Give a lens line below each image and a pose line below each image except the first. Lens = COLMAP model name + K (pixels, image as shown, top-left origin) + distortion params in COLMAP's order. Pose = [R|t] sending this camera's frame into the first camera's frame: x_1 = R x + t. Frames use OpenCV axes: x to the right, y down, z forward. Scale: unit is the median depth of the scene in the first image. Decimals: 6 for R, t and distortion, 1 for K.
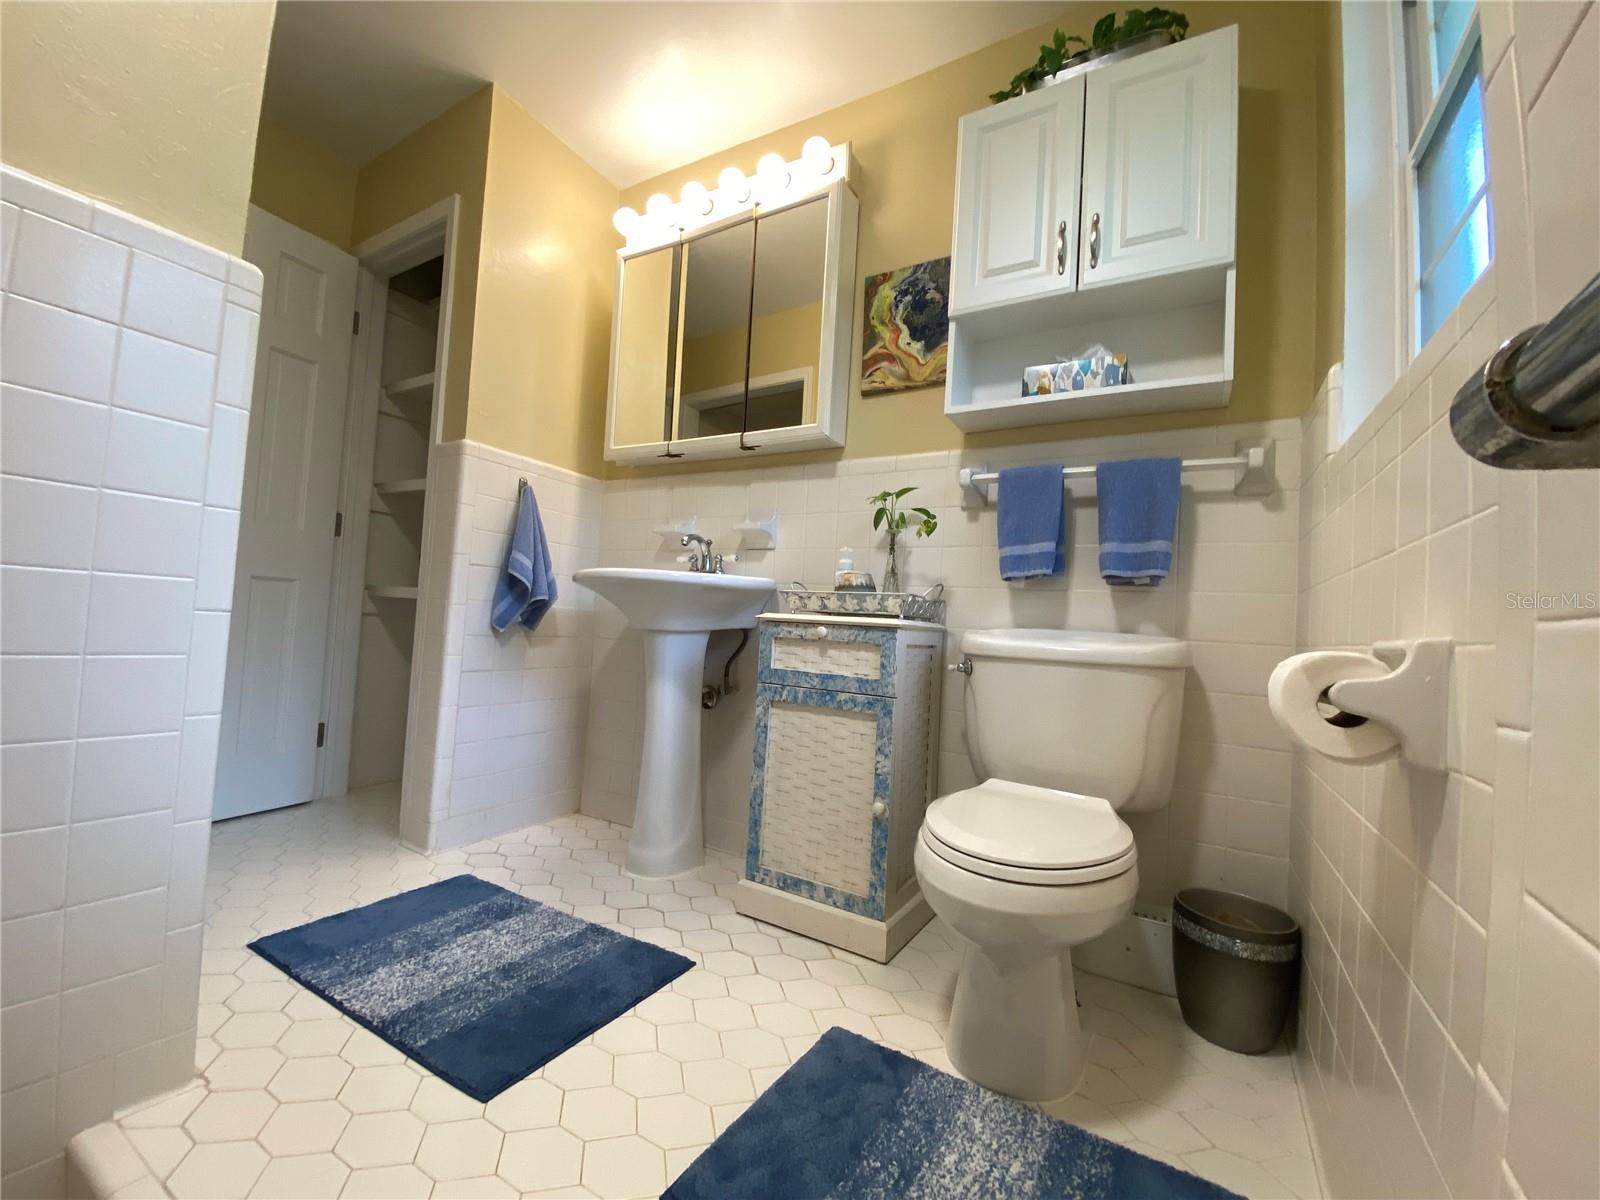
lens RADIAL K [[644.7, 0, 798.5], [0, 644.7, 591.1], [0, 0, 1]] dist [-0.019719, -0.001157]
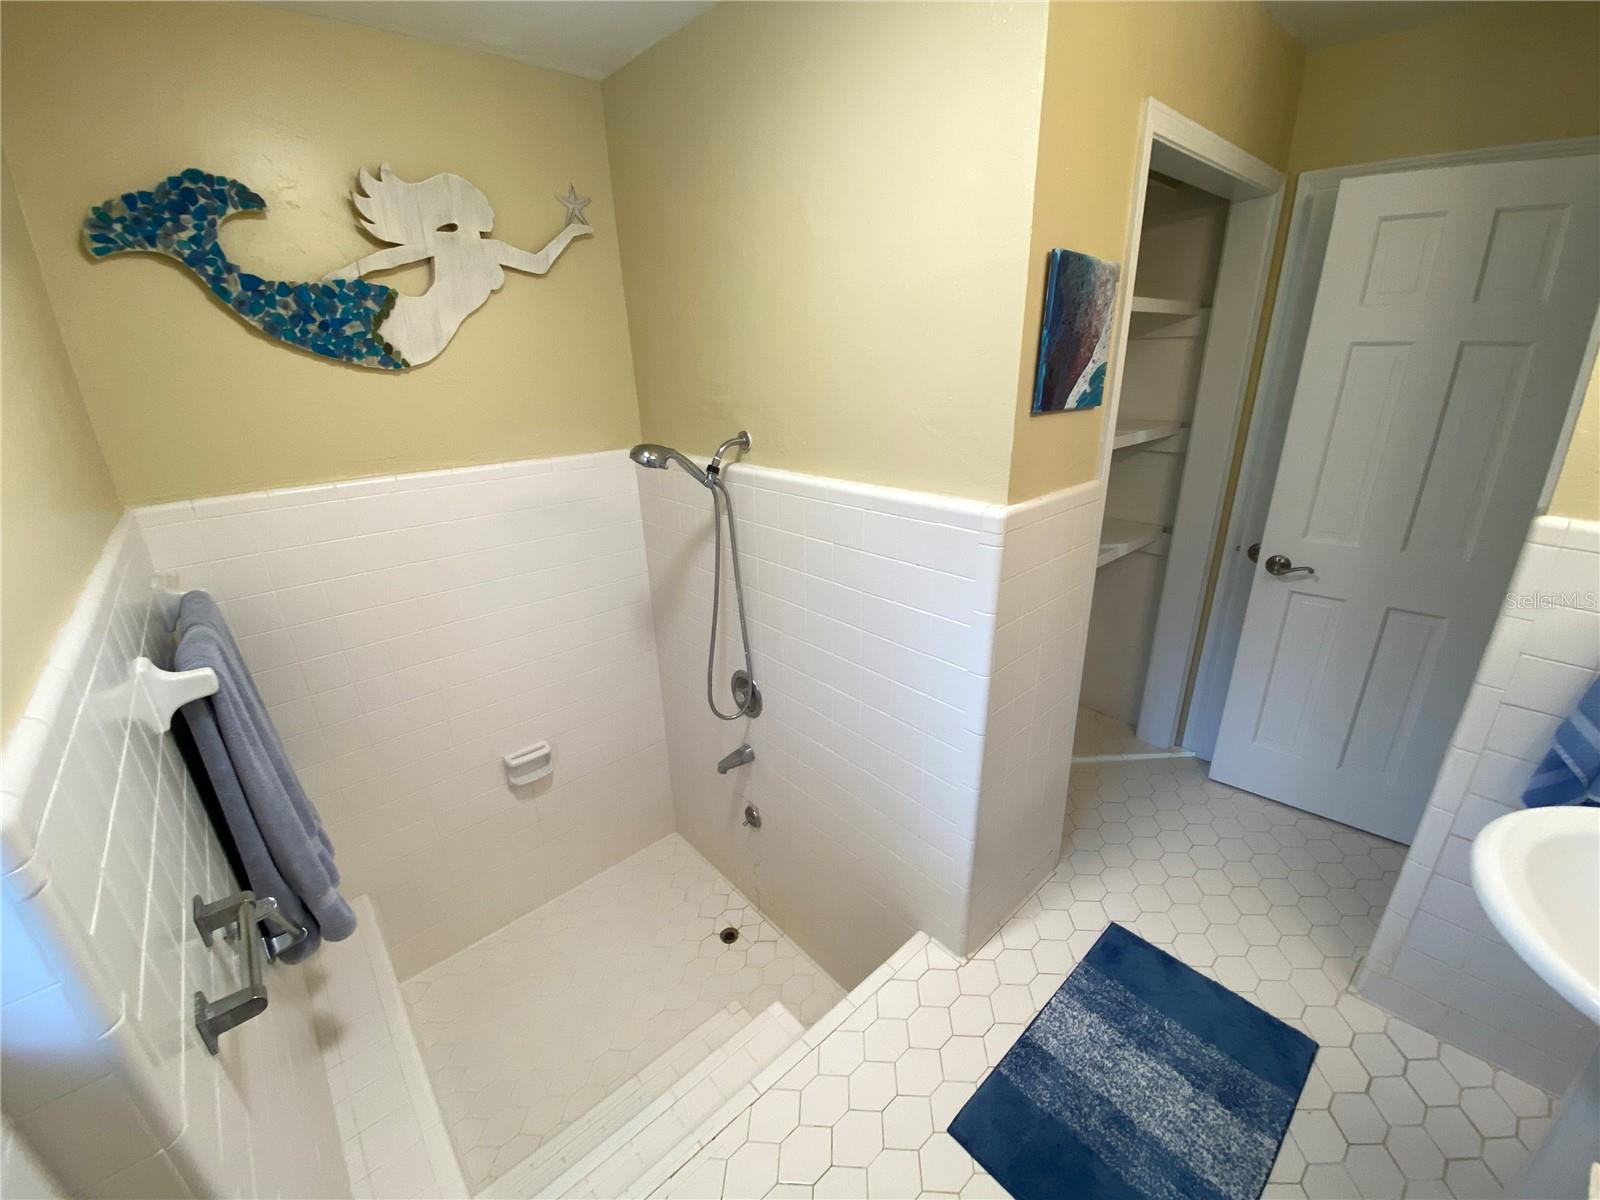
lens RADIAL K [[644.7, 0, 799.0], [0, 644.7, 599.5], [0, 0, 1]] dist [-0.019719, -0.001157]
pose [[-0.316645, 0.284115, -0.904994, 0.376778], [0.055489, 0.958002, 0.281341, -0.507973], [0.946920, 0.038868, -0.319112, 0.724394]]
